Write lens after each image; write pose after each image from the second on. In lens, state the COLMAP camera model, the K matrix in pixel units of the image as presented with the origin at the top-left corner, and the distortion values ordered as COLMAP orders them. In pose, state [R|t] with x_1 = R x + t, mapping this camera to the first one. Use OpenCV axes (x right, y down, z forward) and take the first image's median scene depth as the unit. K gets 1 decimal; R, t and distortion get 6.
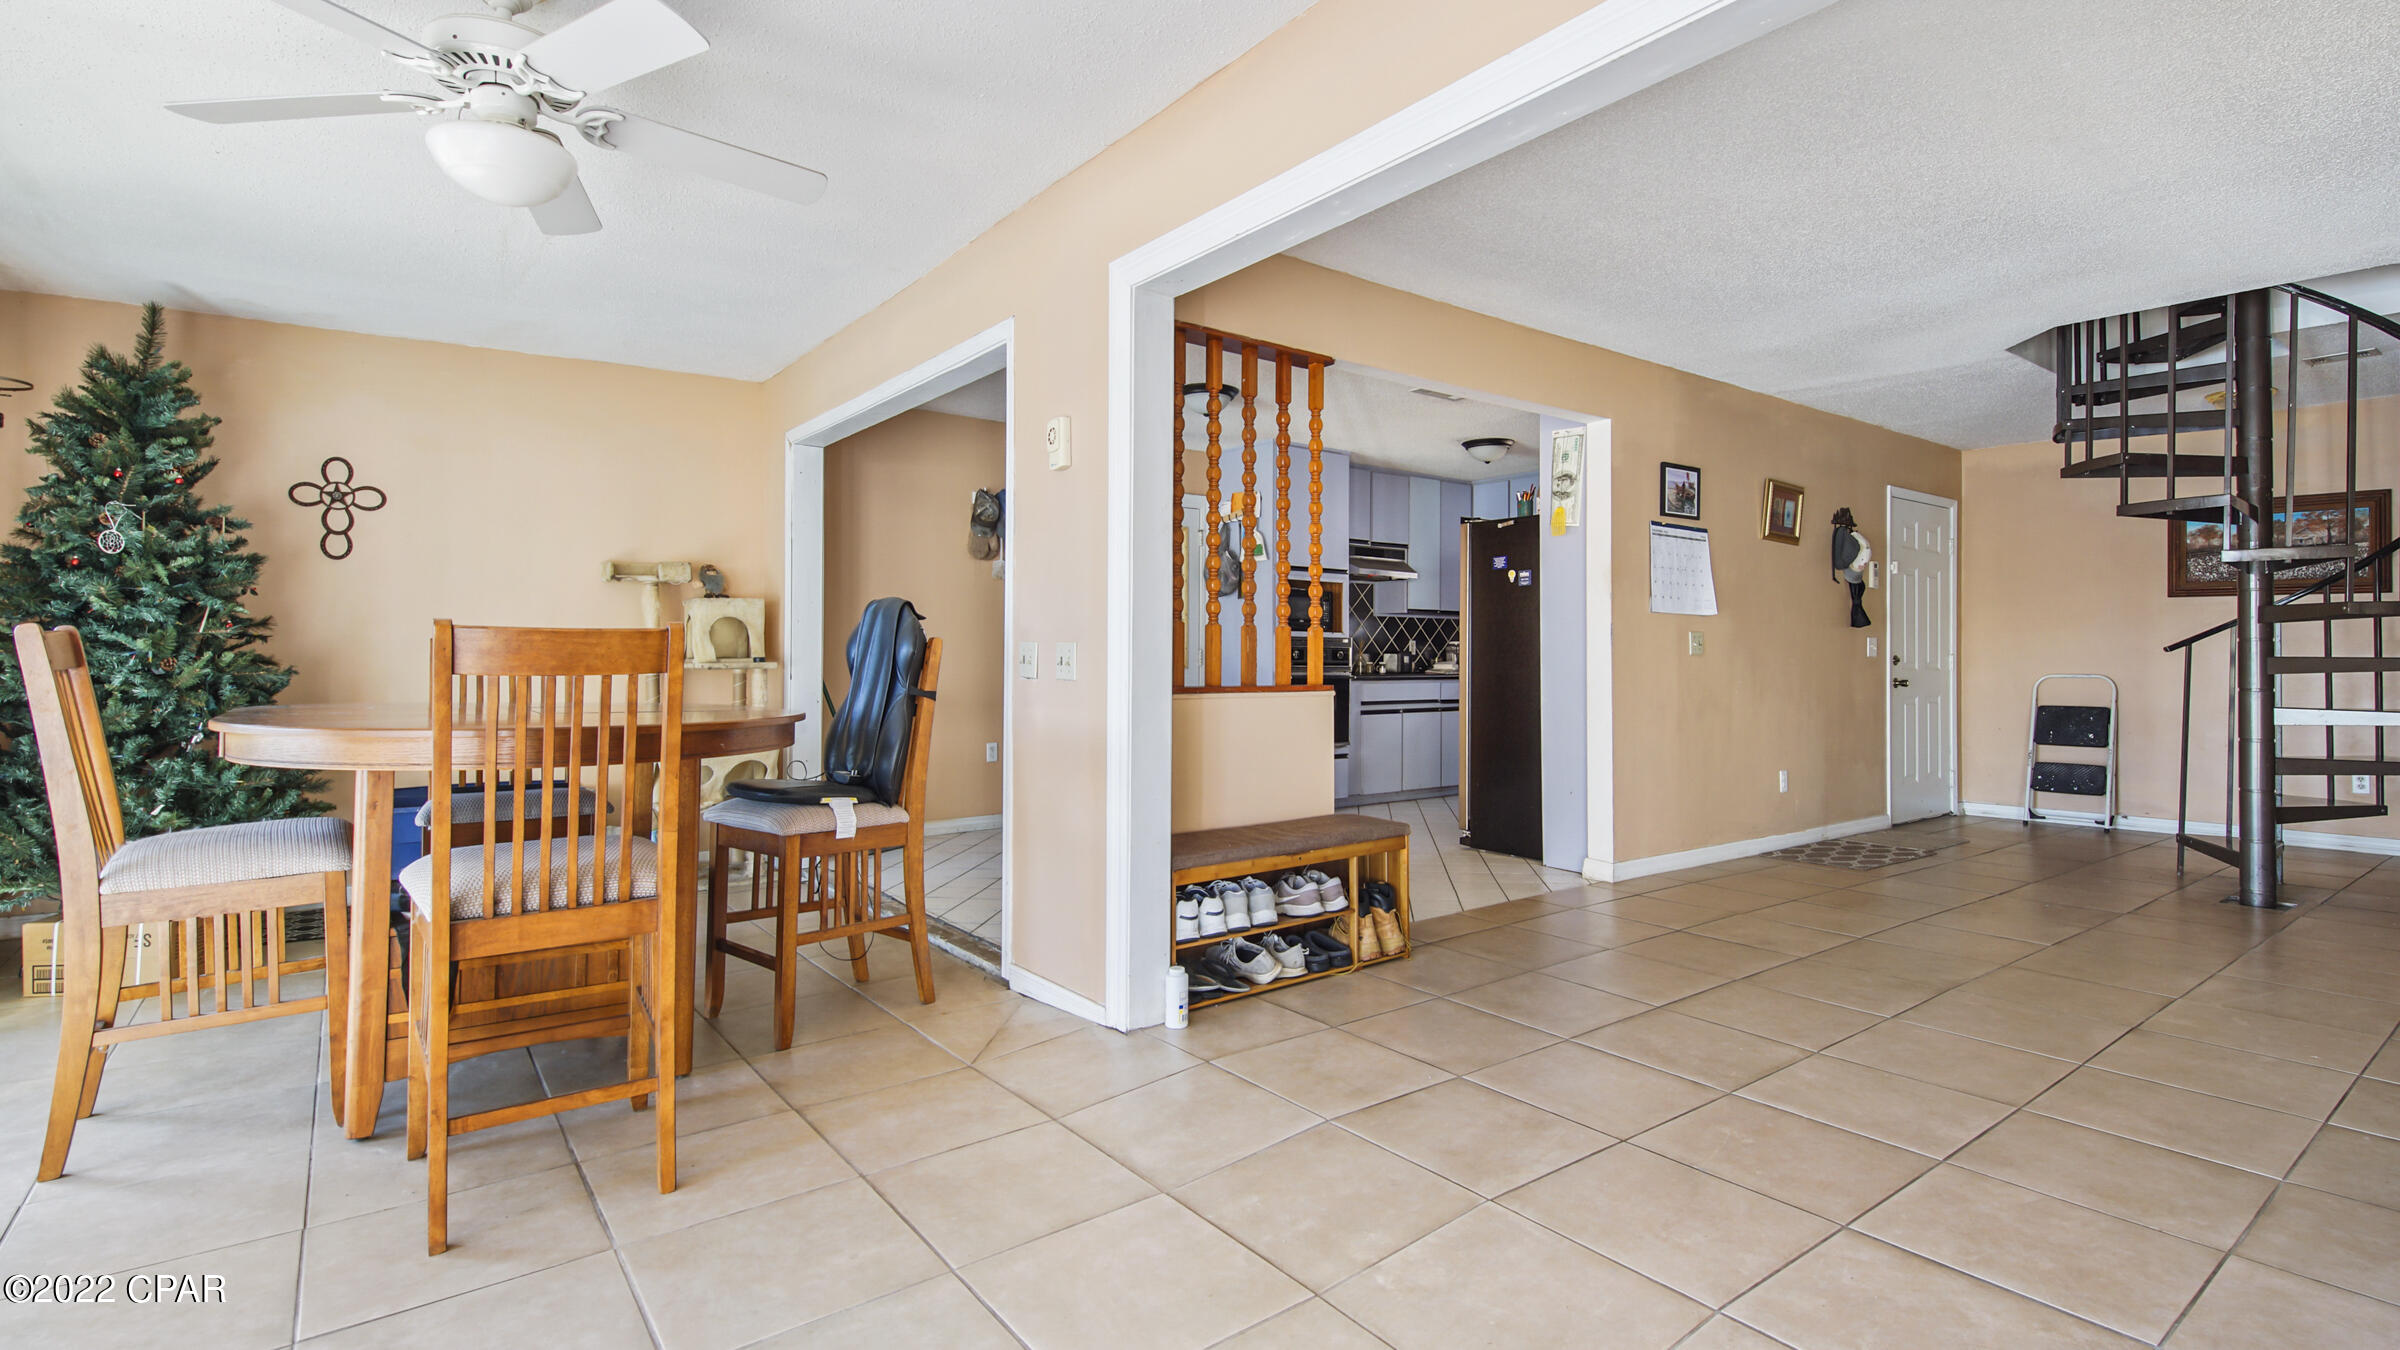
lens RADIAL K [[1066.1, 0, 1169.9], [0, 1066.1, 656.4], [0, 0, 1]] dist [-0.006761, -0.003163]
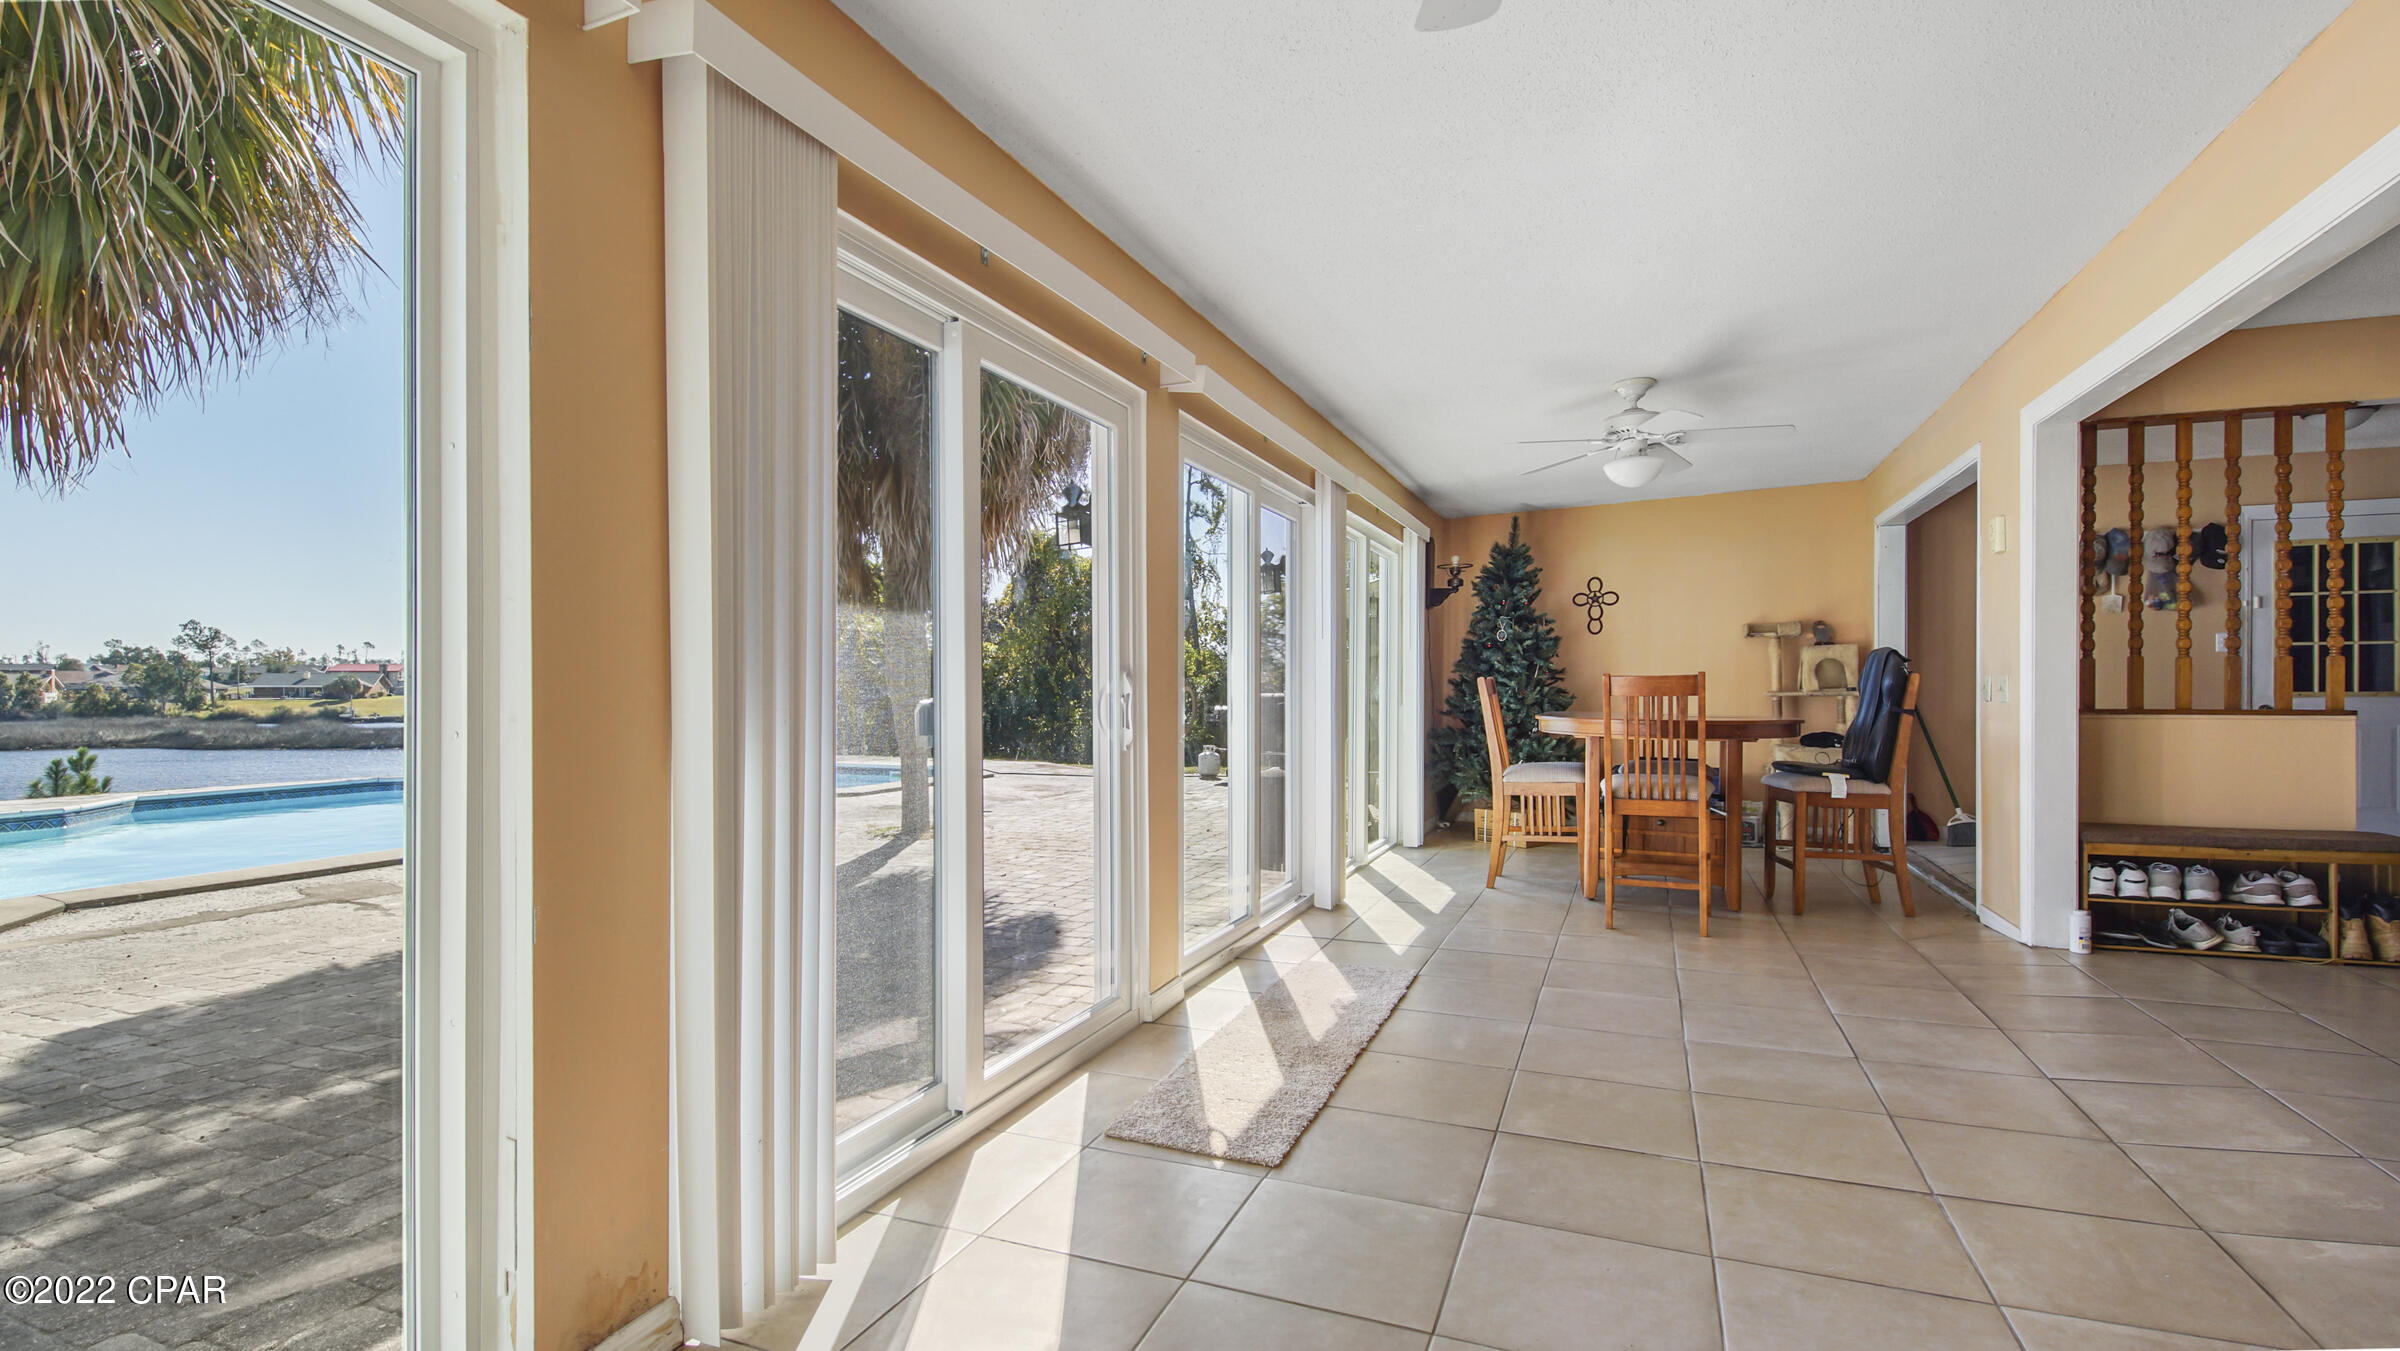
lens RADIAL K [[1066.1, 0, 1215.8], [0, 1066.1, 682.6], [0, 0, 1]] dist [-0.006761, -0.003163]
pose [[0.506035, -0.012086, -0.862429, 0.554127], [0.010145, 0.999916, -0.008060, -0.002960], [0.862454, -0.004671, 0.506115, -0.582715]]
